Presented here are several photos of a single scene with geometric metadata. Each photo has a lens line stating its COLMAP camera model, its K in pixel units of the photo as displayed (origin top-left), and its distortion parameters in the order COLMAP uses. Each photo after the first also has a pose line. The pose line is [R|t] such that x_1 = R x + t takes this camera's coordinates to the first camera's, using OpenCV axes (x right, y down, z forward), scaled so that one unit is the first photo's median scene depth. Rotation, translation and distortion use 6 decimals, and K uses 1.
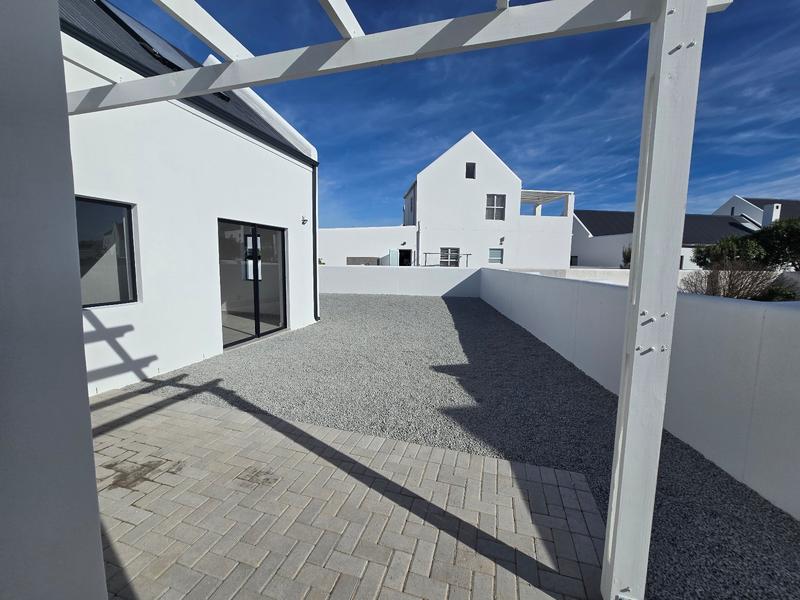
lens RADIAL K [[327.5, 0, 401.3], [0, 327.5, 296.1], [0, 0, 1]] dist [-0.003599, -0.000134]
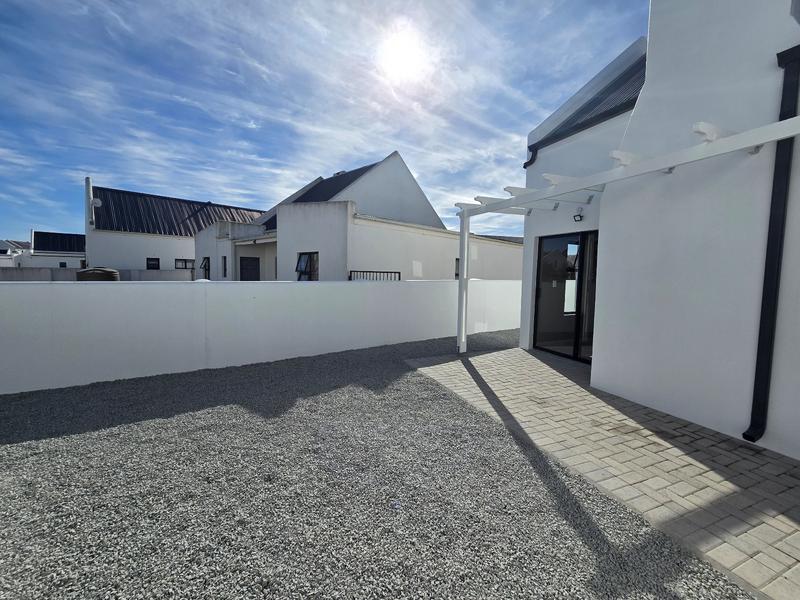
lens RADIAL K [[327.5, 0, 401.3], [0, 327.5, 296.1], [0, 0, 1]] dist [-0.003599, -0.000134]
pose [[-0.608675, -0.089484, 0.788358, -0.128876], [0.062673, 0.985092, 0.160204, -0.027553], [-0.790941, 0.146921, -0.593992, 0.250819]]
